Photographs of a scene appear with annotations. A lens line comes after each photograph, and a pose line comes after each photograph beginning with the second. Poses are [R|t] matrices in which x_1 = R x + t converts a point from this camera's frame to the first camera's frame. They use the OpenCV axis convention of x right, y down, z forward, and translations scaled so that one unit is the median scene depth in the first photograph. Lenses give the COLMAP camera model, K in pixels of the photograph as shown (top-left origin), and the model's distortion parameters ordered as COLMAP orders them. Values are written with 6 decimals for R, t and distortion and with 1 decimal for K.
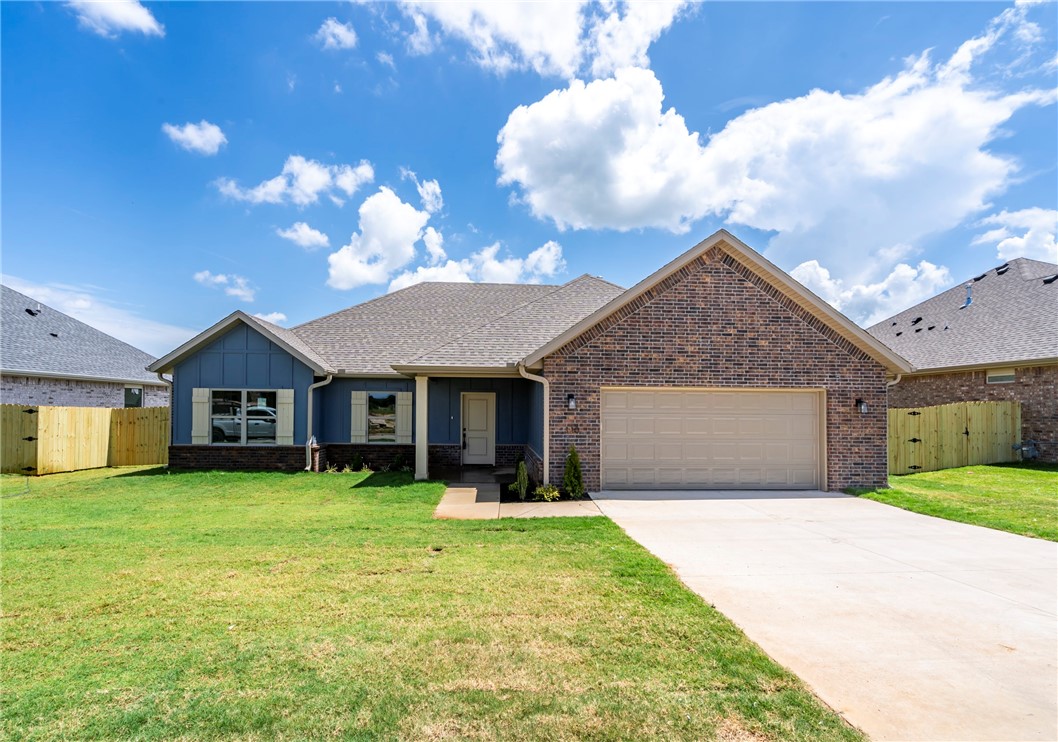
lens RADIAL K [[513.5, 0, 514.4], [0, 513.5, 410.6], [0, 0, 1]] dist [0.006967, -0.003384]
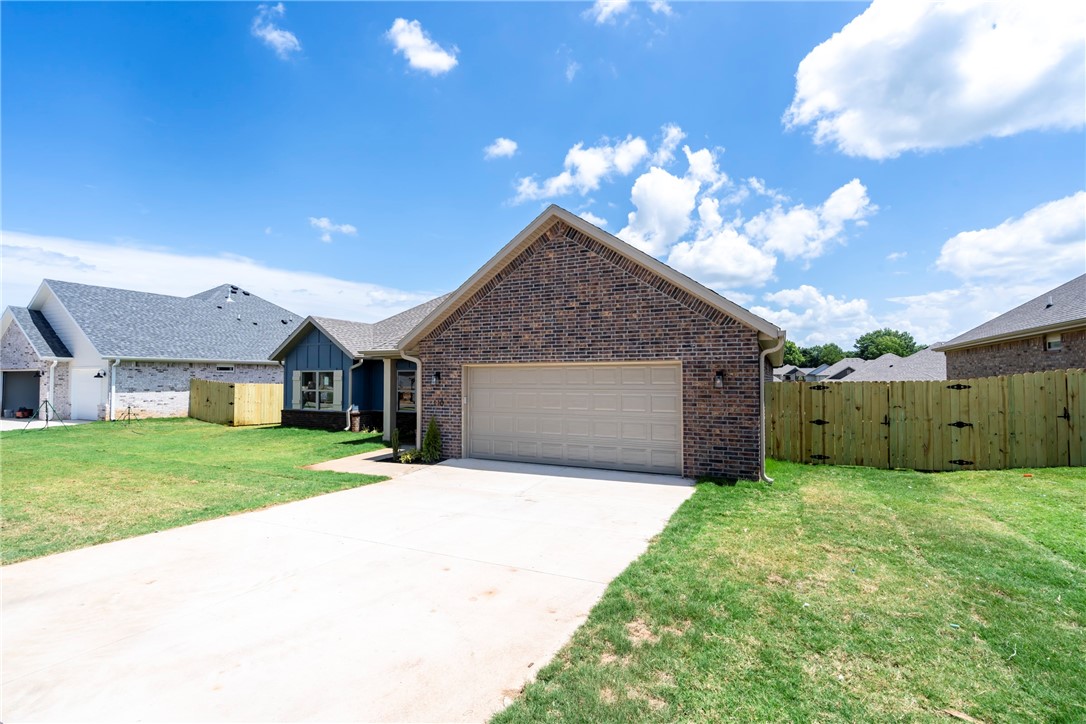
lens RADIAL K [[494.2, 0, 509.1], [0, 494.2, 375.4], [0, 0, 1]] dist [-0.002725, 0.000272]
pose [[0.859683, -0.013809, -0.510640, 0.622946], [0.007999, 0.999876, -0.013573, -0.006008], [0.510764, 0.007584, 0.859687, 0.101552]]
